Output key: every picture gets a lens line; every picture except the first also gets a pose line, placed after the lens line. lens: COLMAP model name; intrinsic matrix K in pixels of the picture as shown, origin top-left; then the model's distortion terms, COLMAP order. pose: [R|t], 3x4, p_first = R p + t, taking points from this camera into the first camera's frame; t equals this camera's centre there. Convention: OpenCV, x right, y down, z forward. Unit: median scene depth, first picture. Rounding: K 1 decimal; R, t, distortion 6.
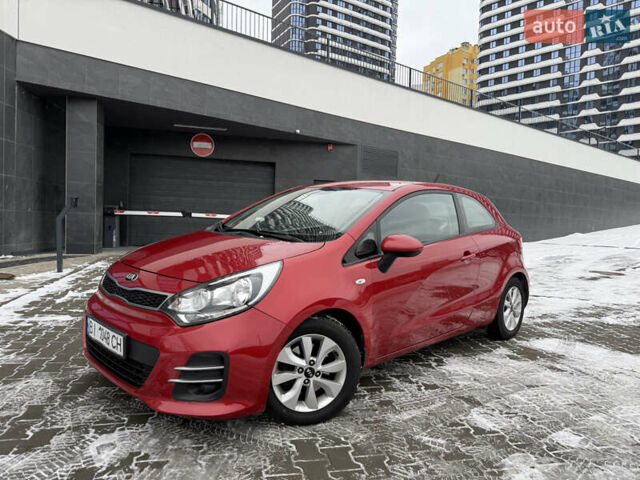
lens RADIAL K [[436.3, 0, 323.3], [0, 436.3, 239.4], [0, 0, 1]] dist [0.040096, -0.059765]
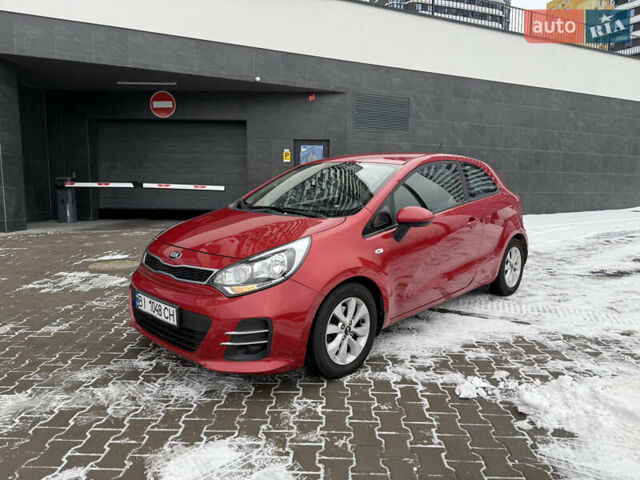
lens RADIAL K [[450.7, 0, 318.4], [0, 450.7, 230.8], [0, 0, 1]] dist [-0.000431, -0.004265]
pose [[0.970232, 0.000252, -0.242176, 0.228552], [0.011460, 0.998831, 0.046951, -0.003537], [0.241905, -0.048329, 0.969096, 0.184106]]
